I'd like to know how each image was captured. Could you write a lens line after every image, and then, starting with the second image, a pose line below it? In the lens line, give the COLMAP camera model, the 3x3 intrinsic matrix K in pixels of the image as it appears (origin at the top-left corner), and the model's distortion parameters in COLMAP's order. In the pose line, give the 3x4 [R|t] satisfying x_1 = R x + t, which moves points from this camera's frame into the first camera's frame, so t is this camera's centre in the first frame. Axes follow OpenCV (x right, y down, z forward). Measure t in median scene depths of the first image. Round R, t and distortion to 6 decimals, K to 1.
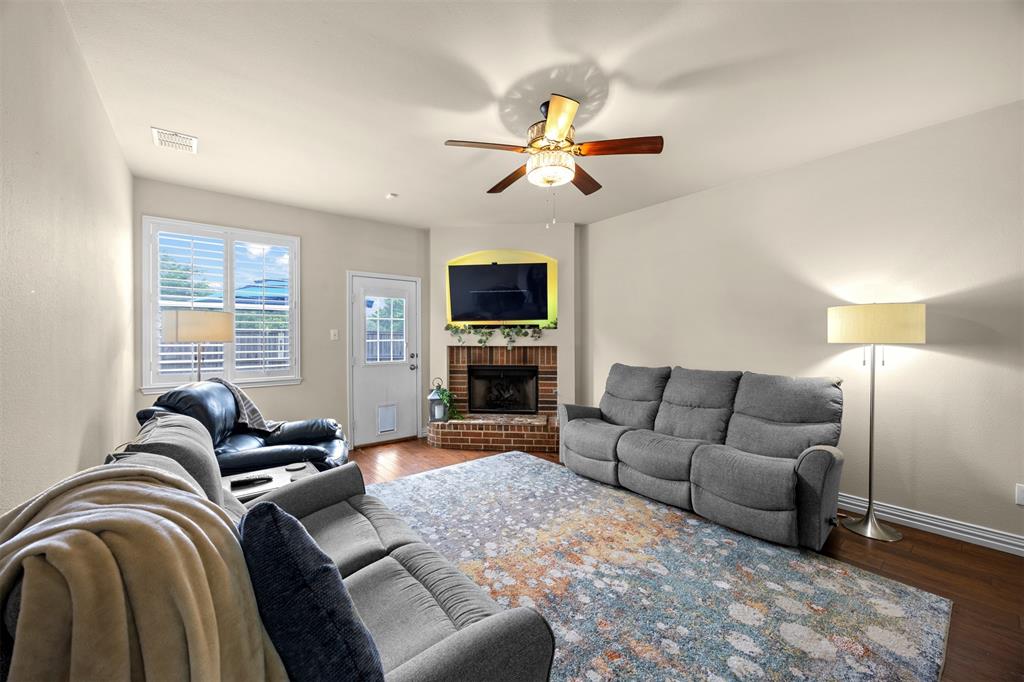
lens RADIAL K [[395.3, 0, 518.1], [0, 395.3, 339.0], [0, 0, 1]] dist [-0.002600, -0.000423]
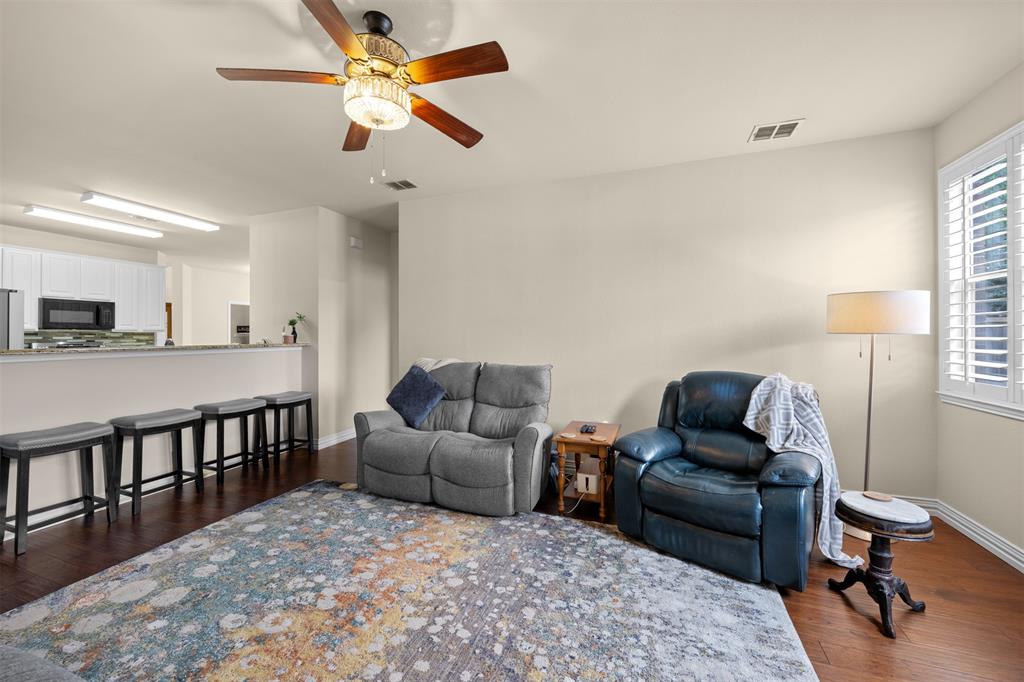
lens RADIAL K [[395.3, 0, 508.9], [0, 395.3, 335.1], [0, 0, 1]] dist [-0.002600, -0.000423]
pose [[-0.869391, 0.001300, -0.494124, 0.165300], [0.003229, 0.999990, -0.003050, 0.009424], [0.494115, -0.004247, -0.869386, 1.230128]]
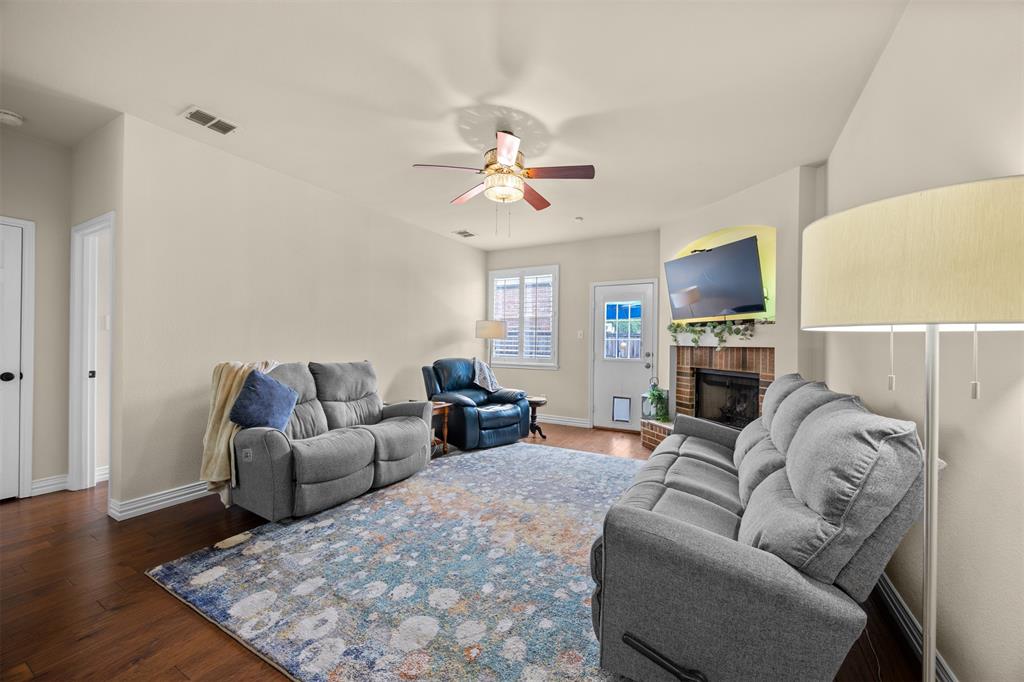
lens RADIAL K [[395.3, 0, 510.3], [0, 395.3, 344.3], [0, 0, 1]] dist [-0.002600, -0.000423]
pose [[0.357630, 0.010437, -0.933805, 0.829797], [-0.013473, 0.999891, 0.006016, 0.019585], [0.933766, 0.010429, 0.357732, 0.414896]]
